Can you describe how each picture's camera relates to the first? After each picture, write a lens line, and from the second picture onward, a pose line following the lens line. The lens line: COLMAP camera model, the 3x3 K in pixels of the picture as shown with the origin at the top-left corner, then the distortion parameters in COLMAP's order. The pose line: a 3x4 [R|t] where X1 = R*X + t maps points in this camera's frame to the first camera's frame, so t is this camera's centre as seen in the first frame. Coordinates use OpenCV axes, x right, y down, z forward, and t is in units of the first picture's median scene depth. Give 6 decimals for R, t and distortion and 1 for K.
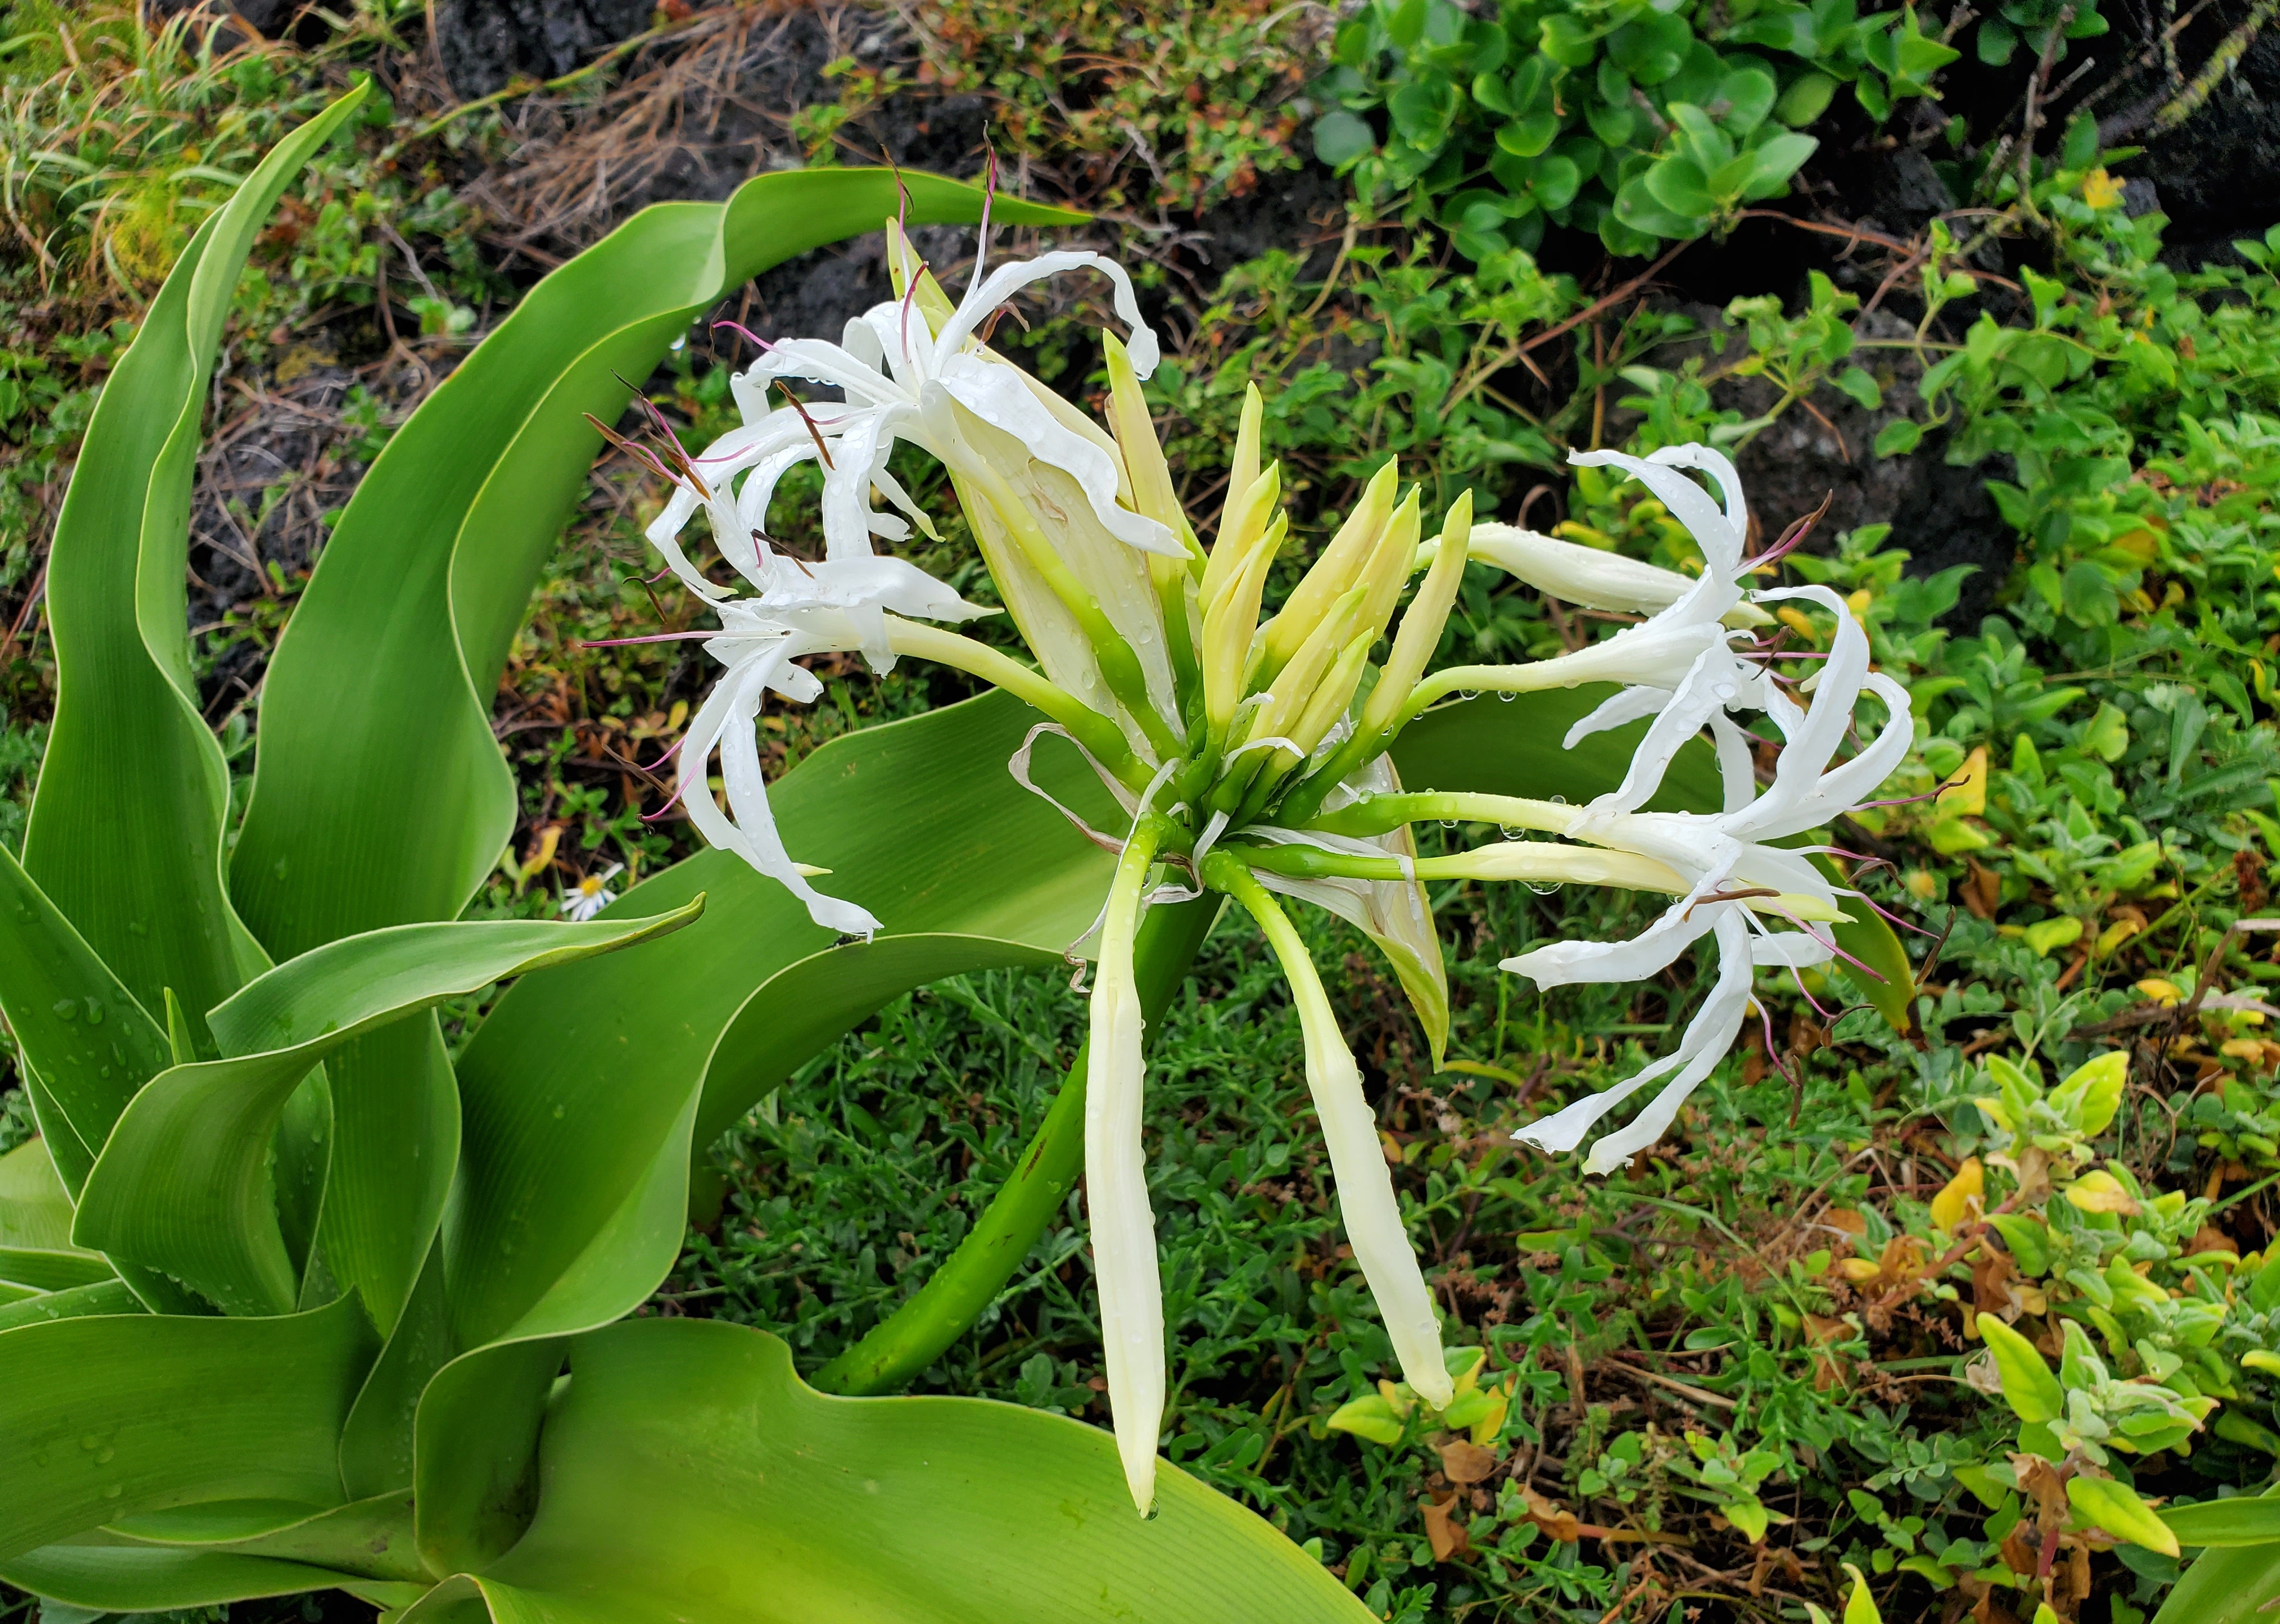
lens RADIAL K [[1788.8, 0, 1115.5], [0, 1788.8, 825.9], [0, 0, 1]] dist [-0.072797, 0.084216]
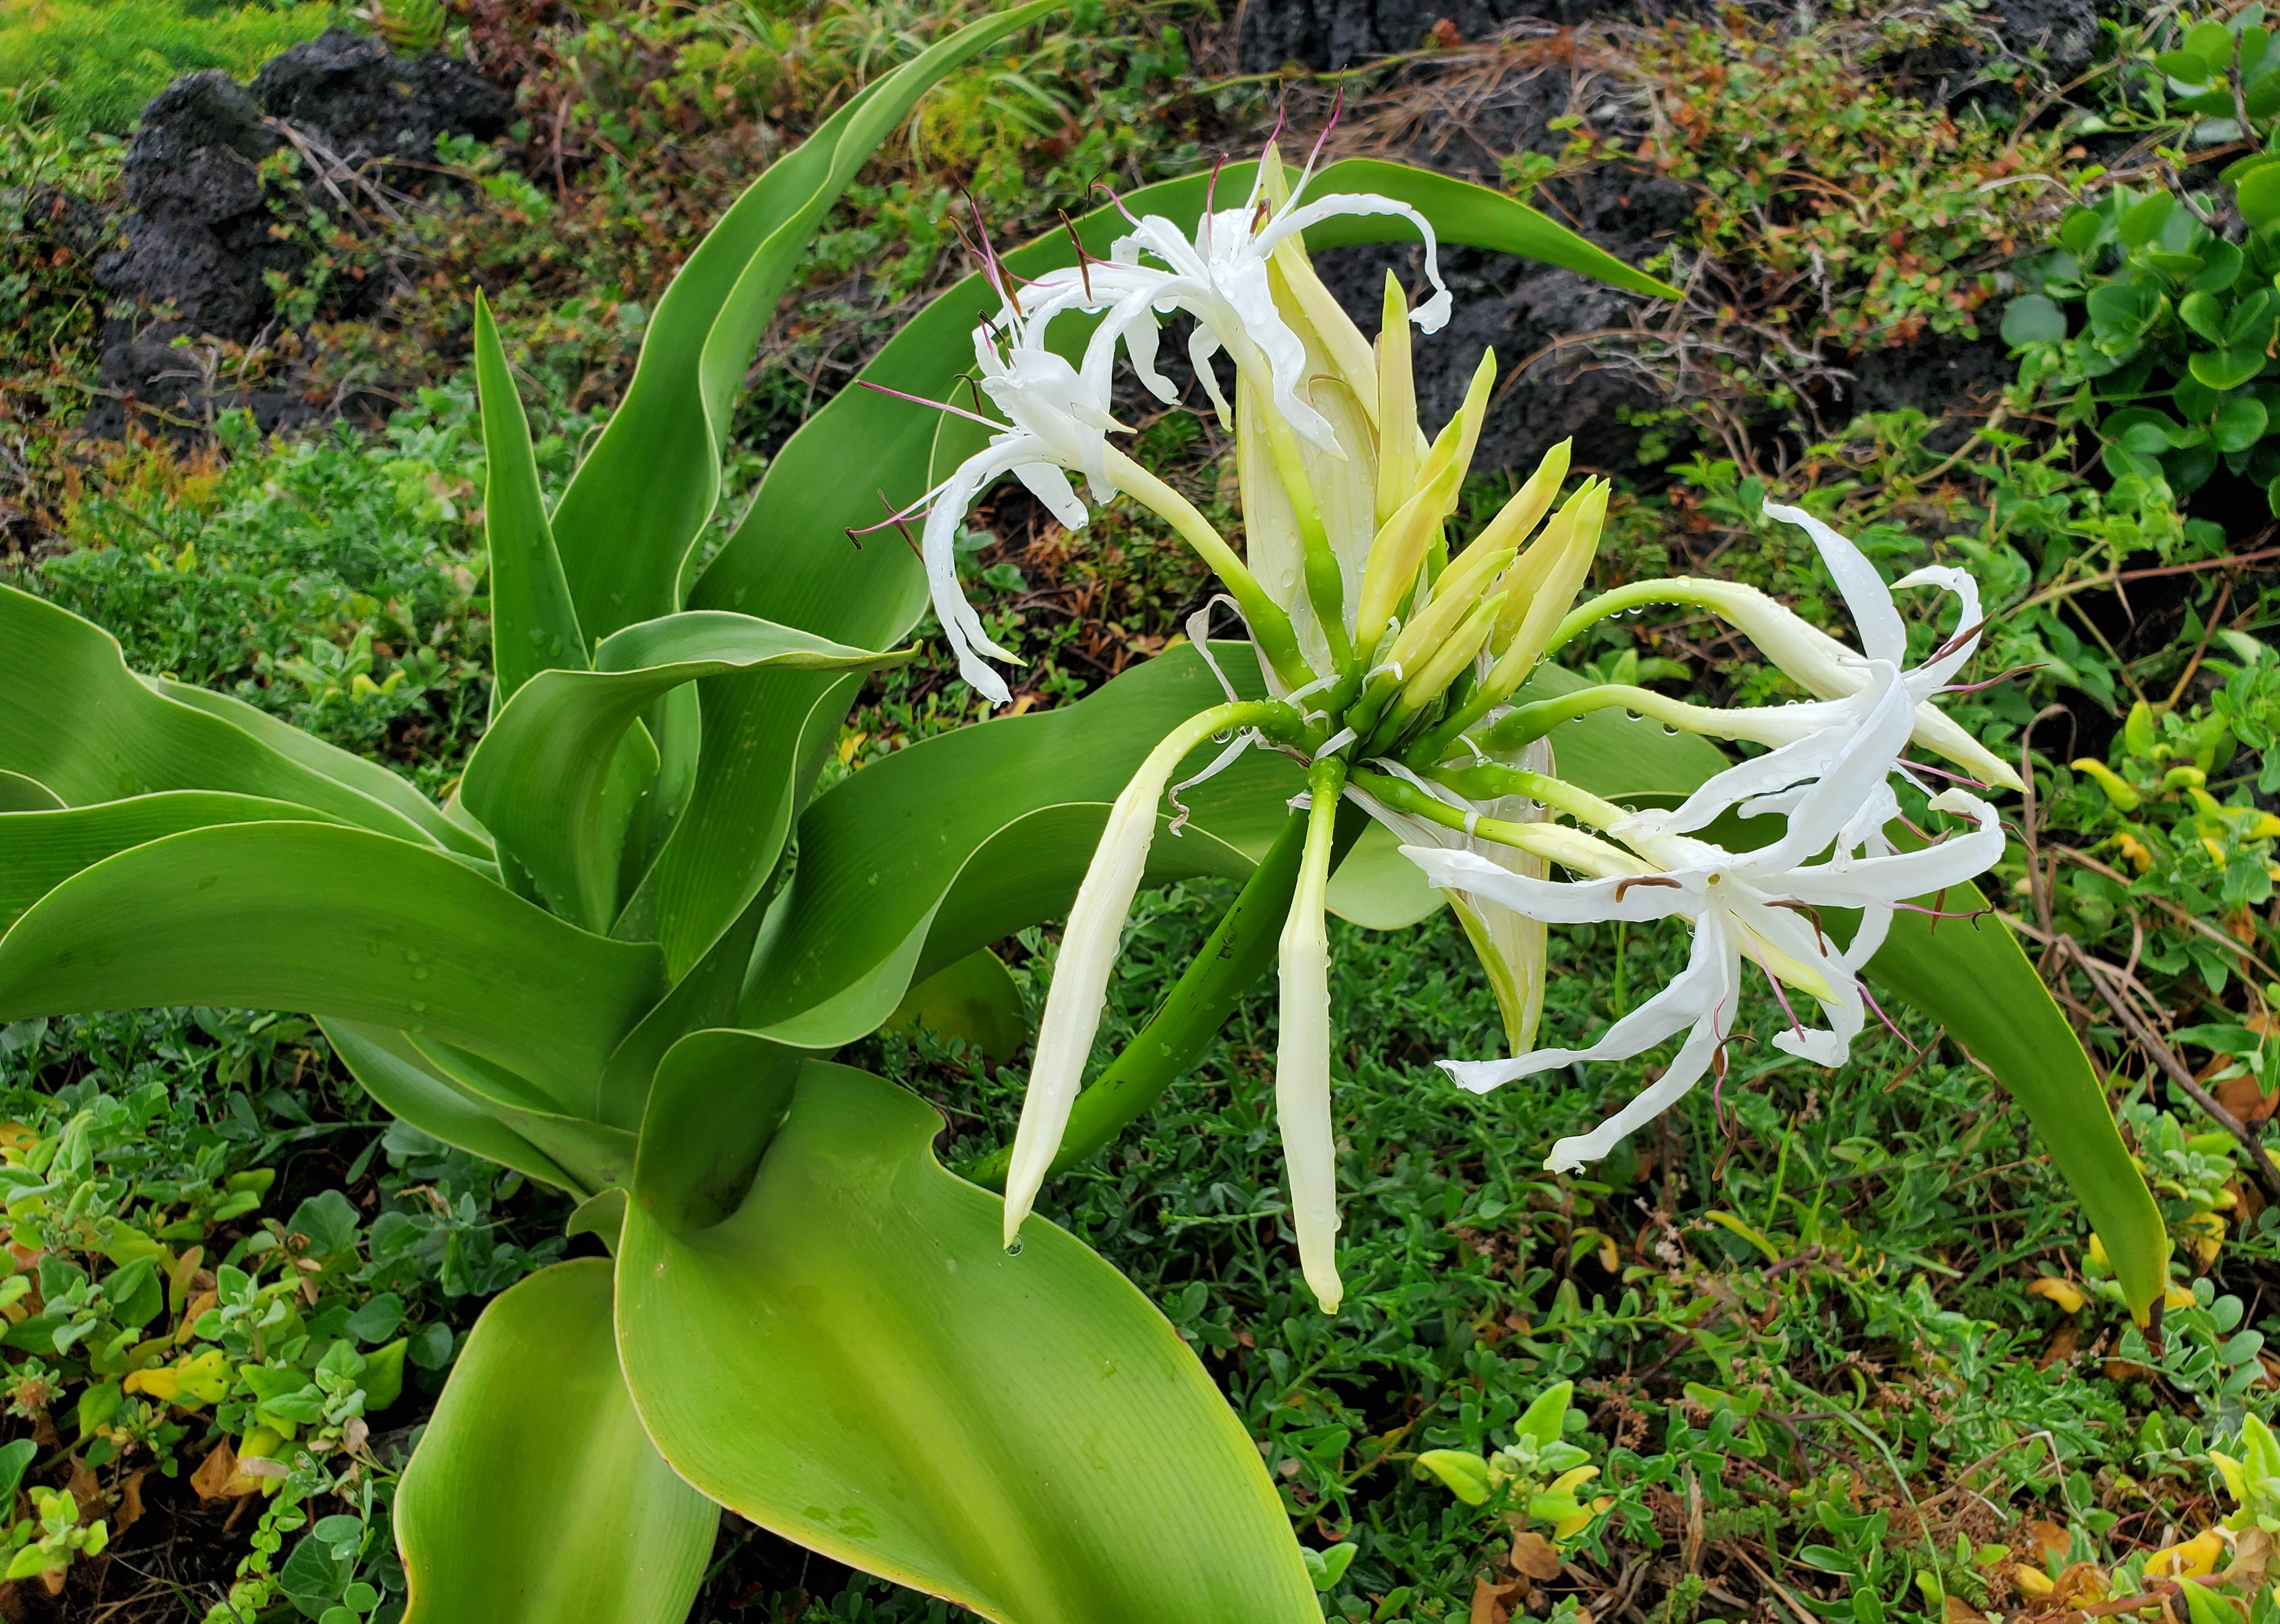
lens RADIAL K [[1756.9, 0, 1140.0], [0, 1756.9, 812.0], [0, 0, 1]] dist [-0.065063, 0.075240]
pose [[0.890967, 0.357134, -0.280417, 0.061607], [-0.365195, 0.930599, 0.024865, 0.014121], [0.269836, 0.080253, 0.959556, -0.013602]]
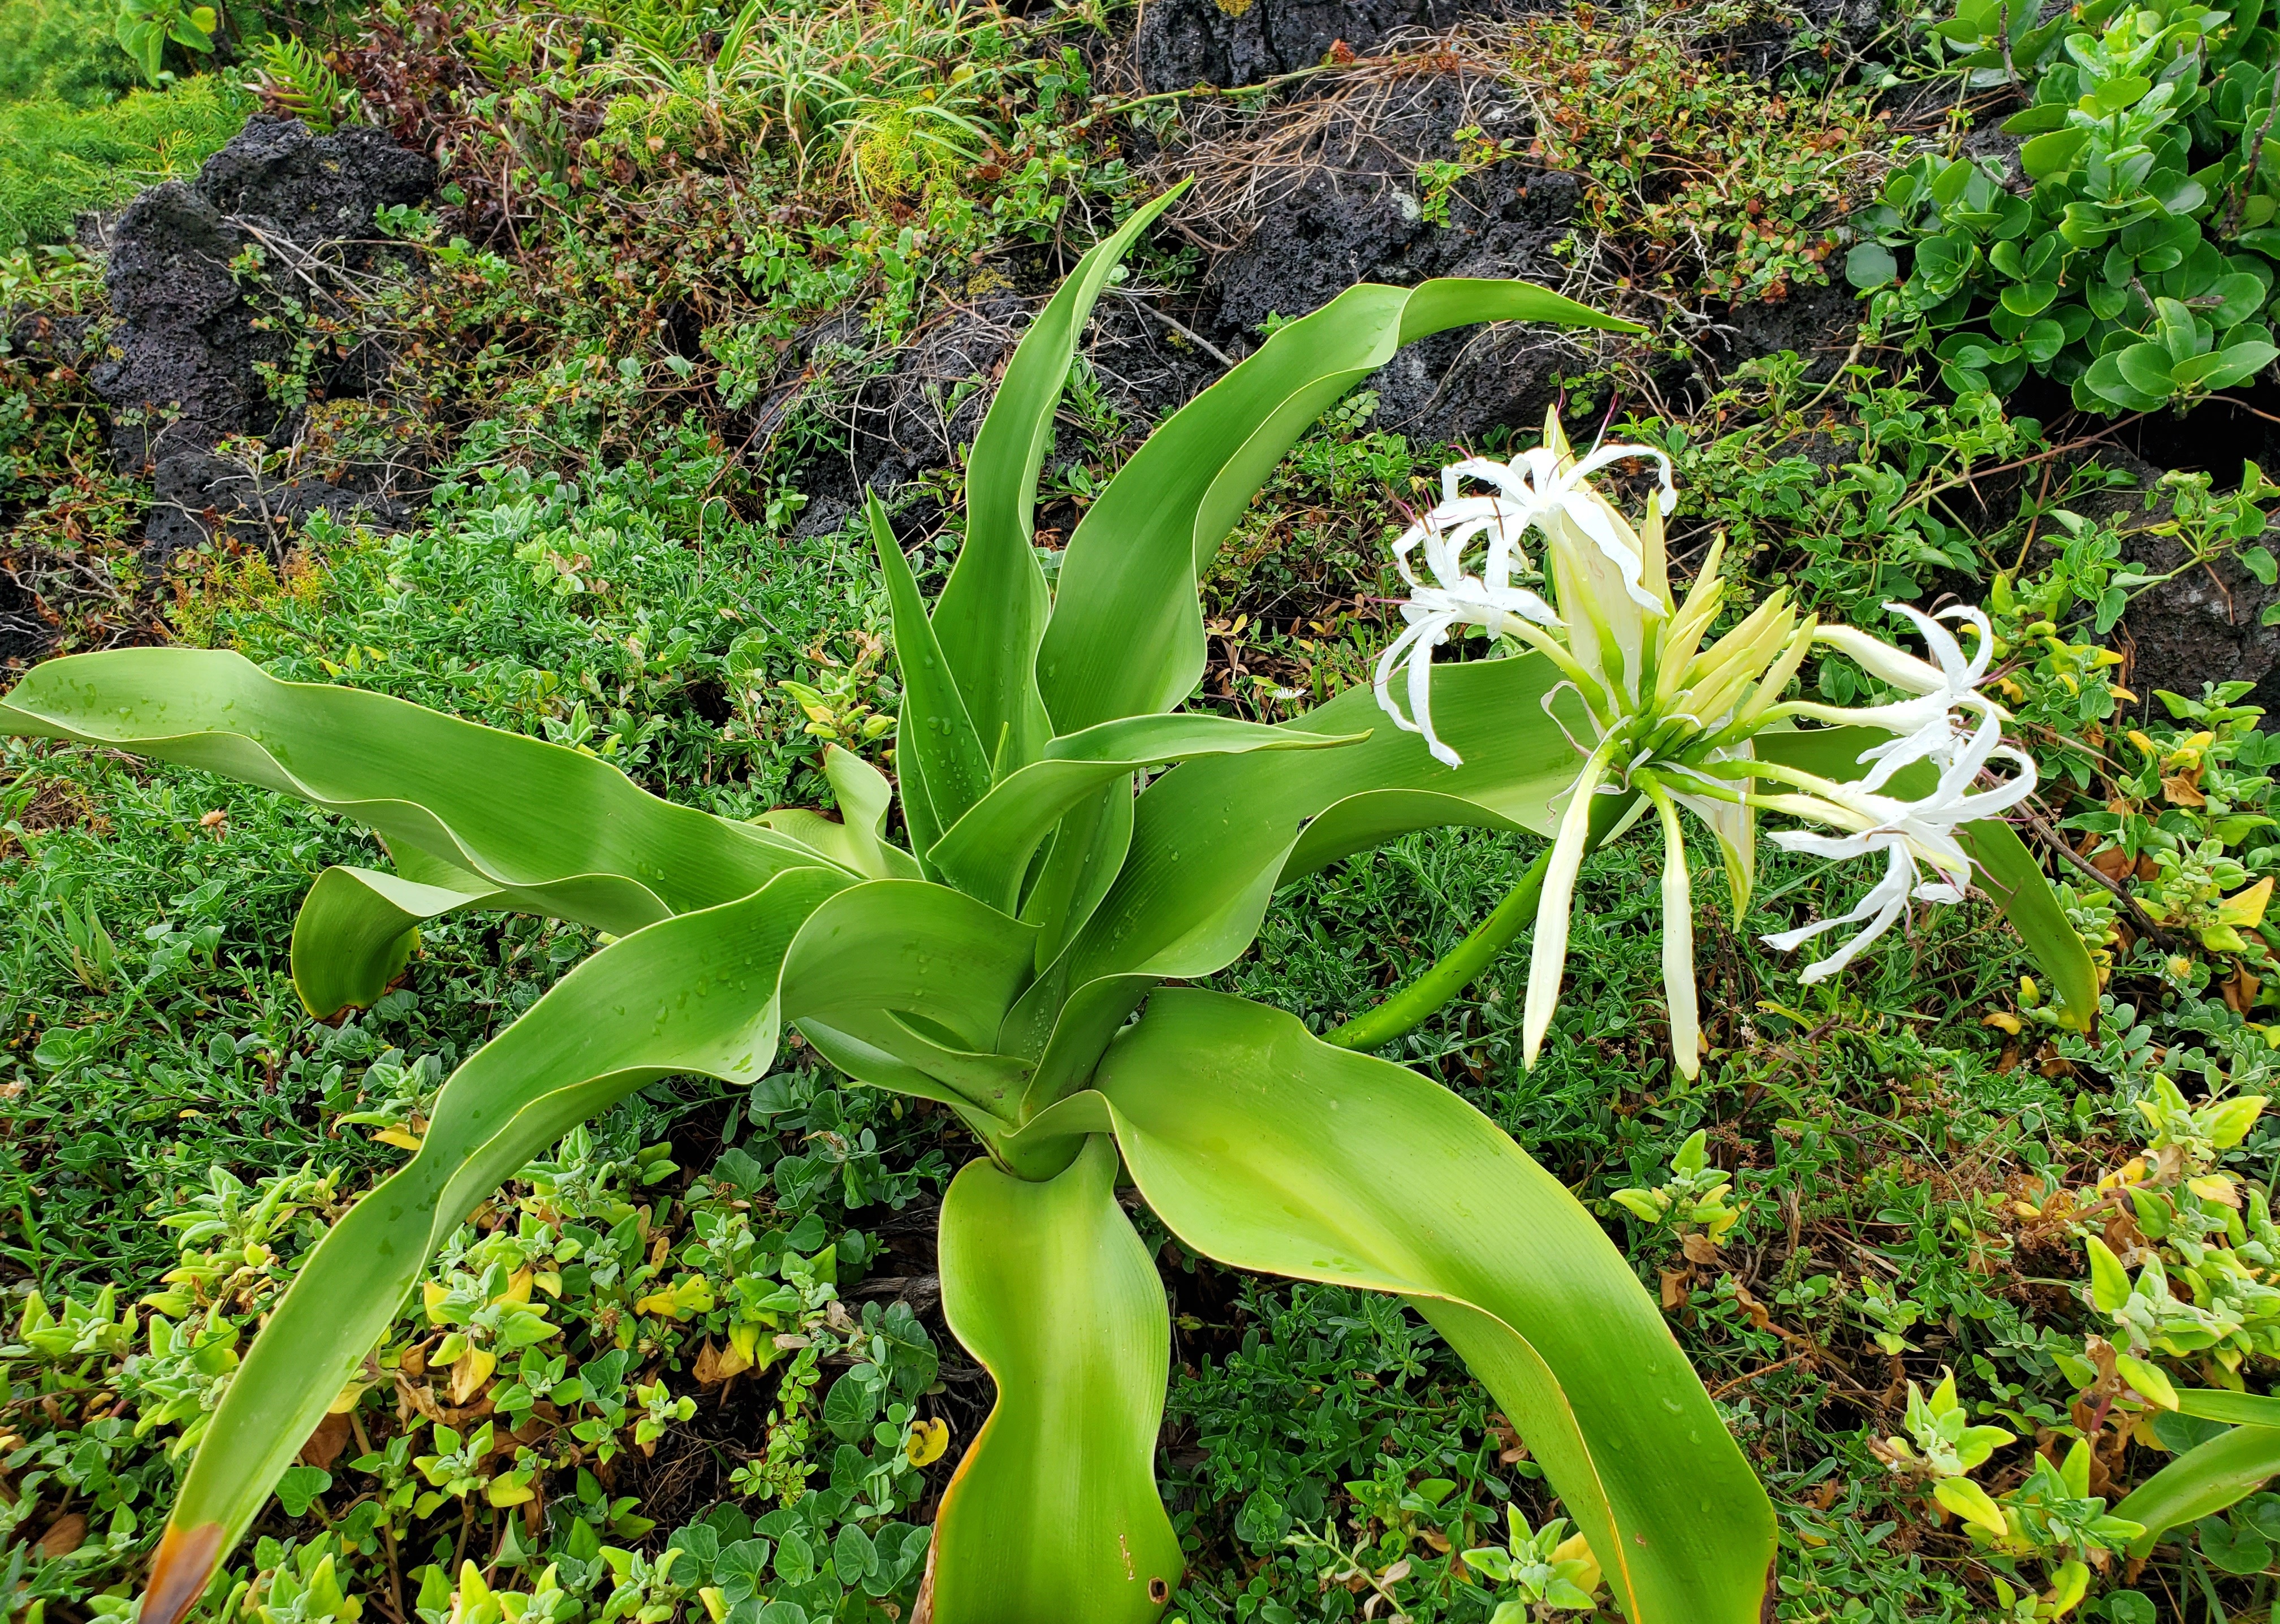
lens RADIAL K [[1644.2, 0, 1171.0], [0, 1644.2, 805.9], [0, 0, 1]] dist [-0.023740, 0.008393]
pose [[0.950540, 0.237353, -0.200345, -0.014777], [-0.231771, 0.971421, 0.051222, 0.019903], [0.206777, -0.002254, 0.978386, -0.196051]]
